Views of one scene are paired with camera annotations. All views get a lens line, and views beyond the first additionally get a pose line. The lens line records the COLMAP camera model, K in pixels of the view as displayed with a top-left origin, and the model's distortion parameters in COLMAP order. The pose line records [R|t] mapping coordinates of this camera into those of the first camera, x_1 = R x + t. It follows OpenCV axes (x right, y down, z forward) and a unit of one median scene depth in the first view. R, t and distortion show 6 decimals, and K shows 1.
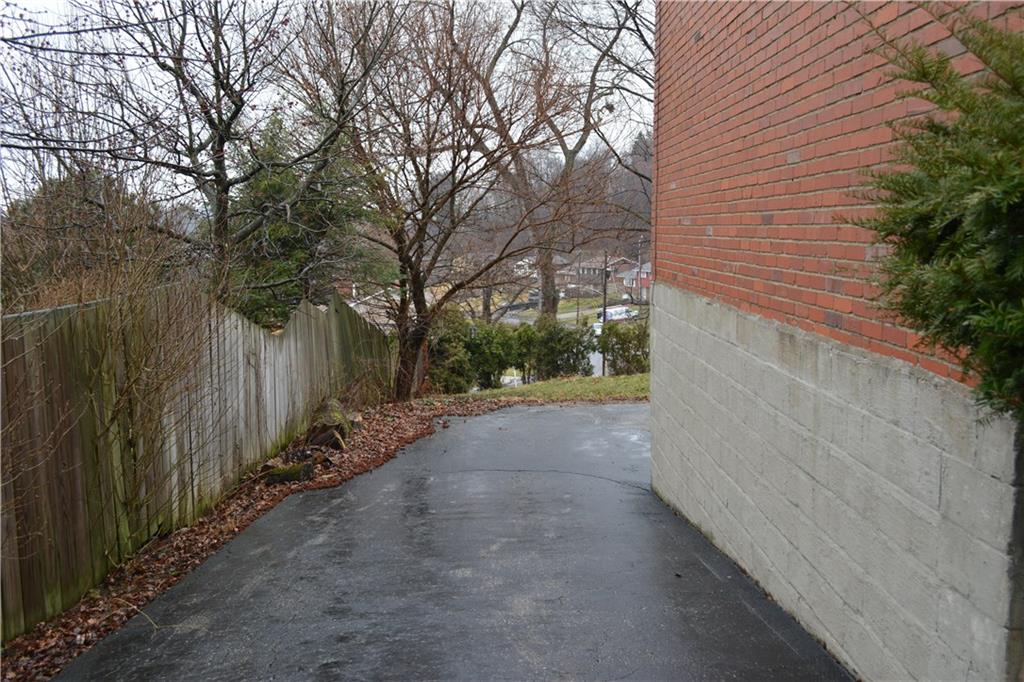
lens RADIAL K [[938.2, 0, 512.0], [0, 938.2, 341.0], [0, 0, 1]] dist [-0.012326, -0.020958]
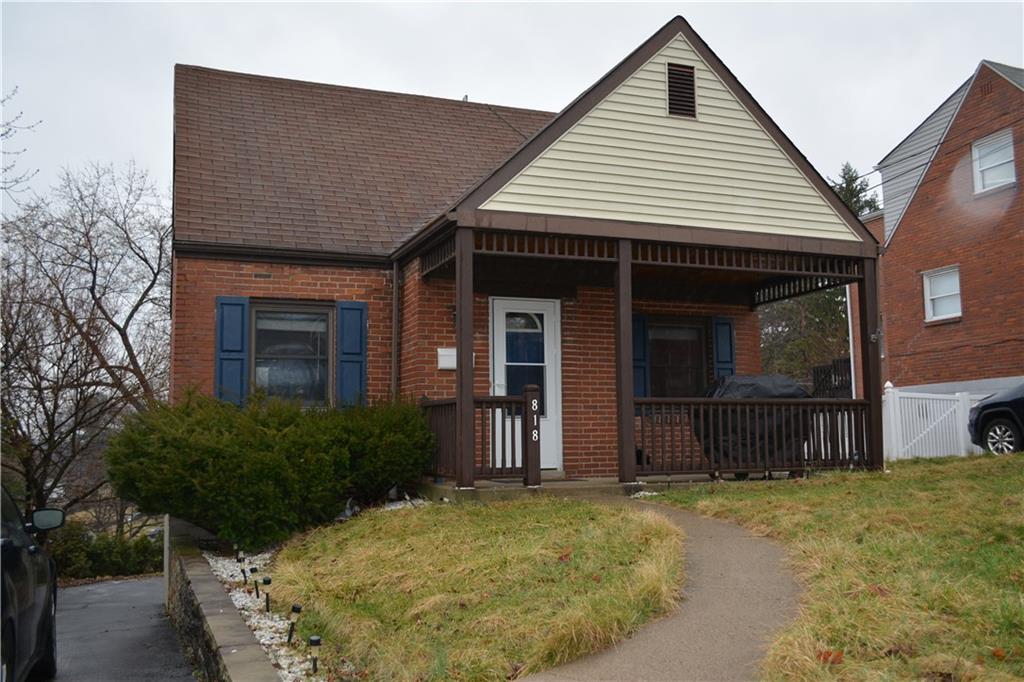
lens RADIAL K [[938.2, 0, 512.0], [0, 938.2, 341.0], [0, 0, 1]] dist [-0.012326, -0.020958]
pose [[0.941397, 0.038059, 0.335146, 0.046861], [0.041364, 0.973088, -0.226691, 0.029764], [-0.334755, 0.227269, 0.914488, -0.292808]]
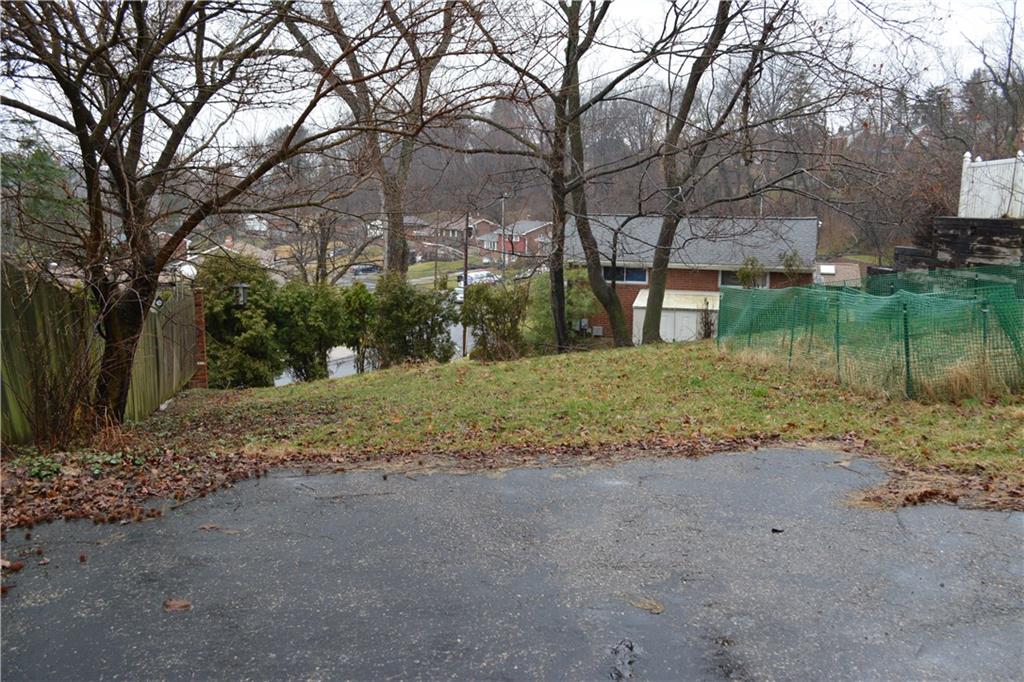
lens RADIAL K [[938.2, 0, 512.0], [0, 938.2, 341.0], [0, 0, 1]] dist [-0.012326, -0.020958]
pose [[0.988573, 0.002038, 0.150728, 0.022018], [-0.007489, 0.999338, 0.035604, -0.001413], [-0.150556, -0.036326, 0.987934, 0.291523]]
